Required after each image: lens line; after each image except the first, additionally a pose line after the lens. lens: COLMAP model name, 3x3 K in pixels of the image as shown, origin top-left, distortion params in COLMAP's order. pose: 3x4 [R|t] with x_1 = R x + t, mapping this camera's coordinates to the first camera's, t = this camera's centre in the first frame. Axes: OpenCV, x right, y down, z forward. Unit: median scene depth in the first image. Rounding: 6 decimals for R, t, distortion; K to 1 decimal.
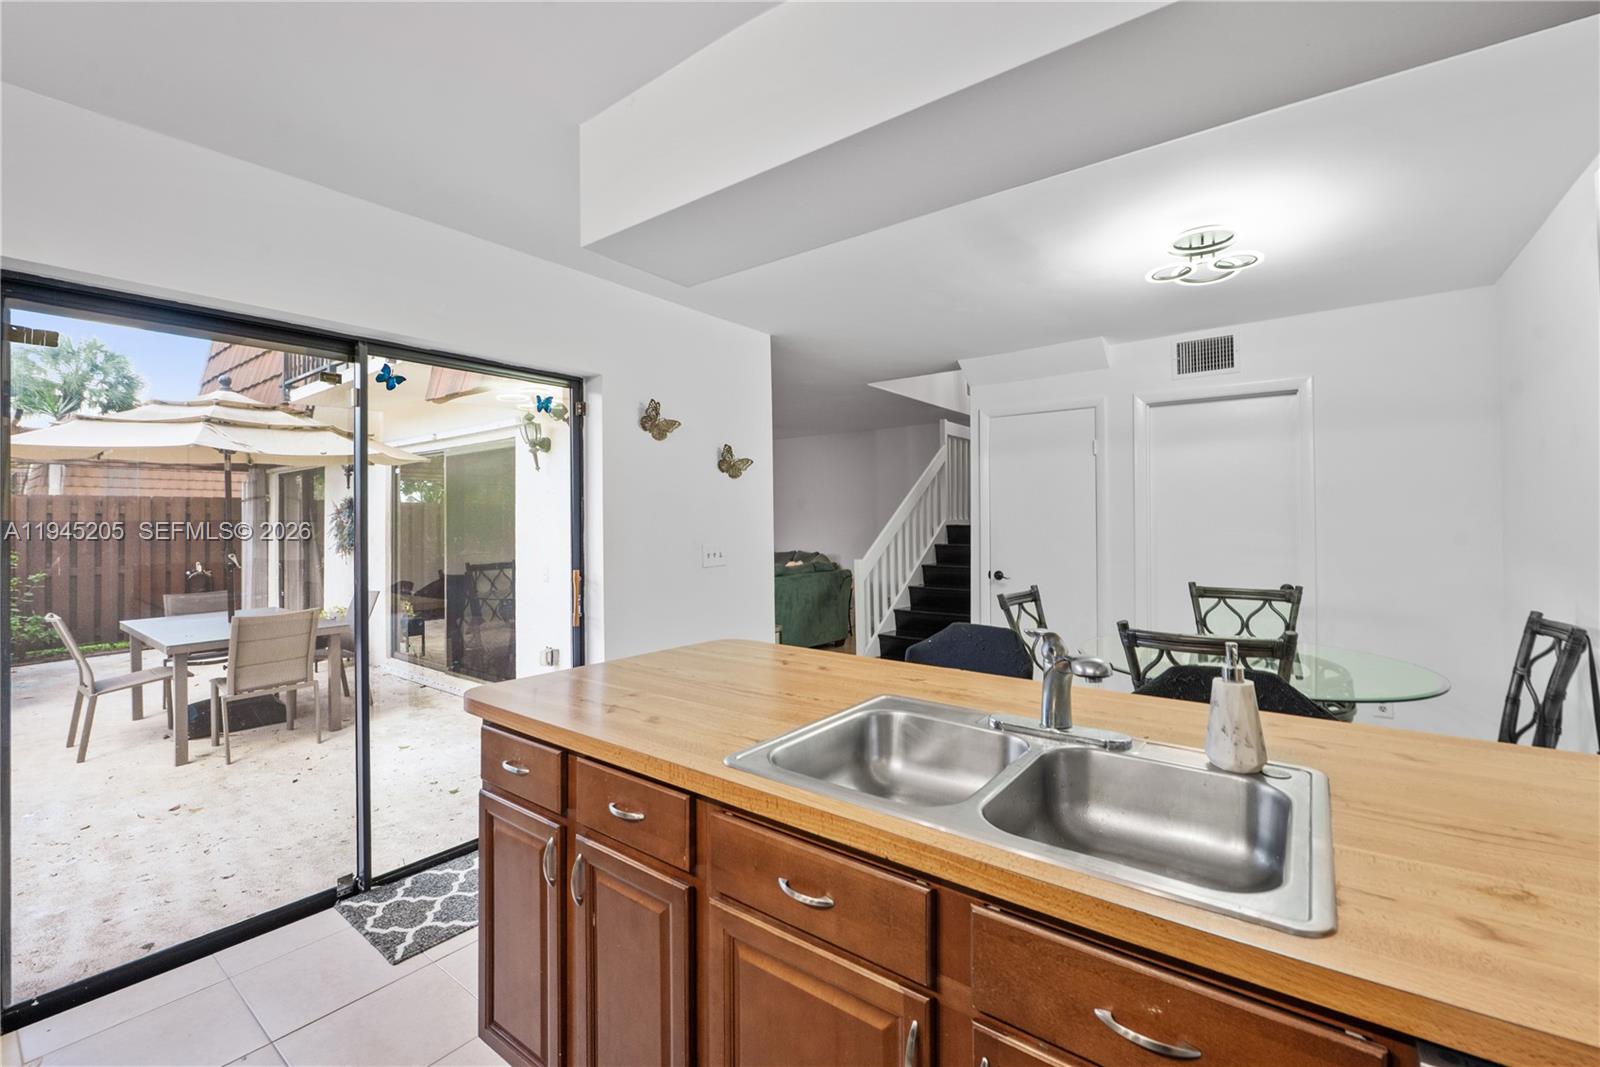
lens RADIAL K [[670.6, 0, 800.0], [0, 670.6, 533.5], [0, 0, 1]] dist [-0.000617, -0.000140]
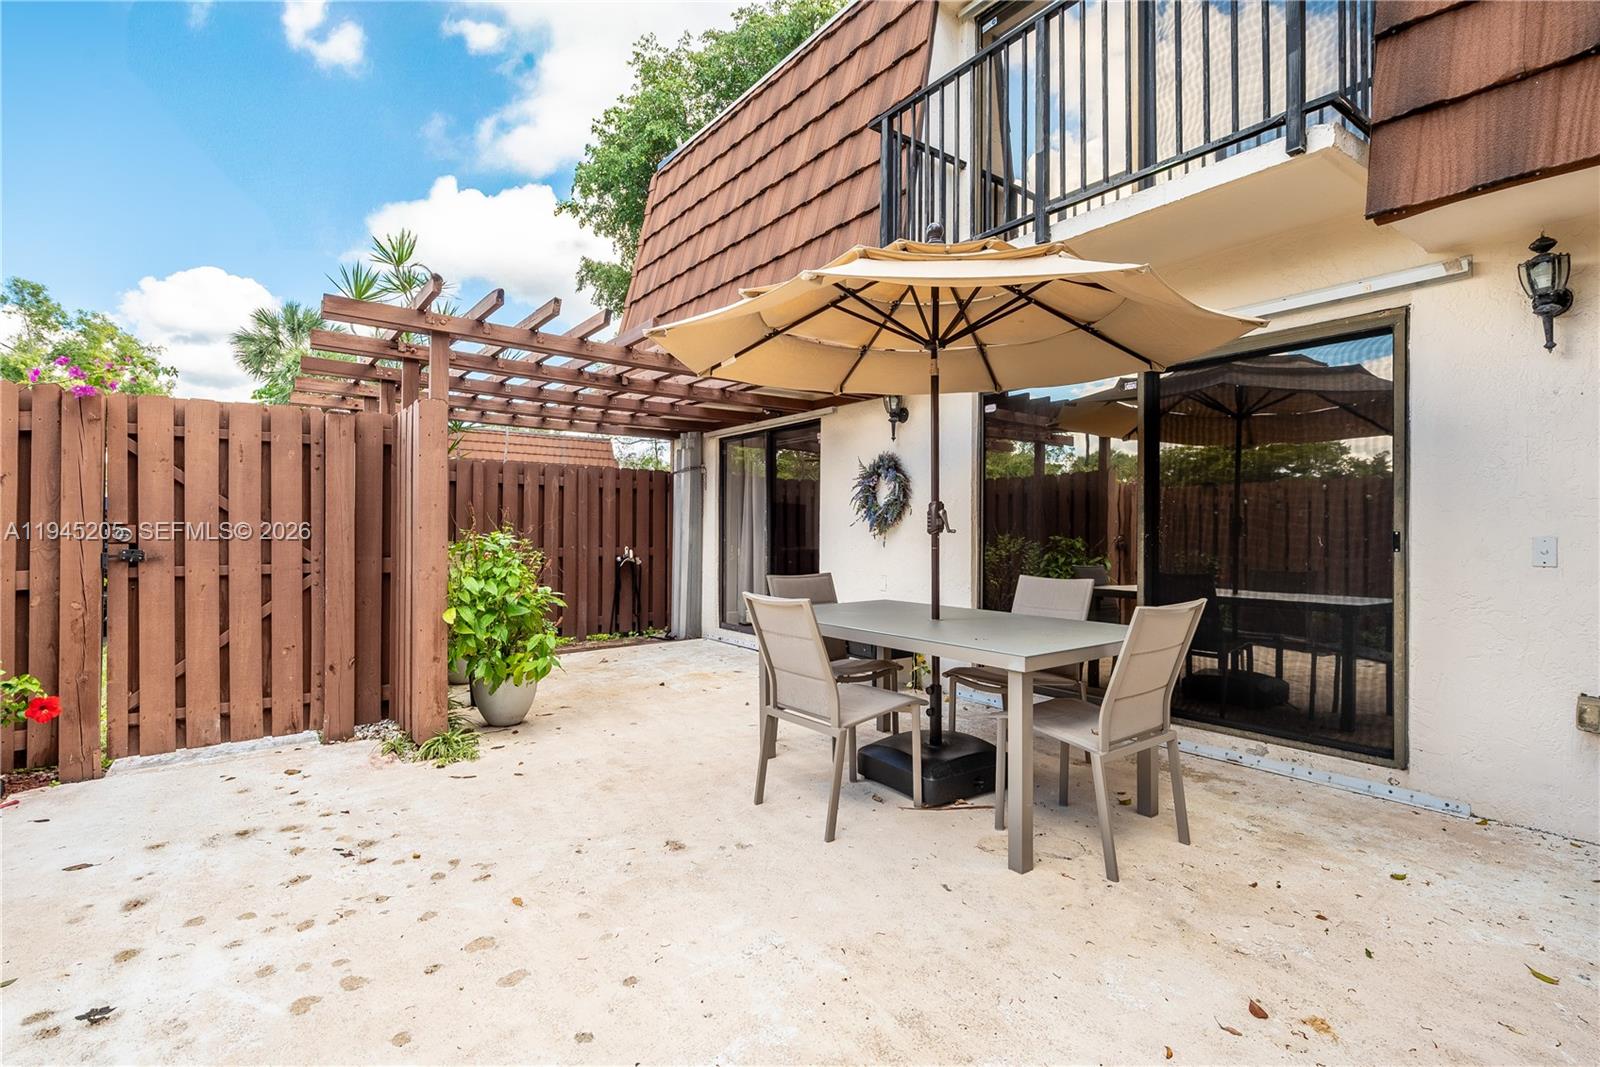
lens RADIAL K [[751.7, 0, 800.0], [0, 751.7, 533.5], [0, 0, 1]] dist [-0.000853, -0.000313]
pose [[0.964059, 0.007290, -0.265589, -1.052578], [-0.010884, 0.999868, -0.012060, 0.082524], [0.265466, 0.014517, 0.964011, 0.384684]]
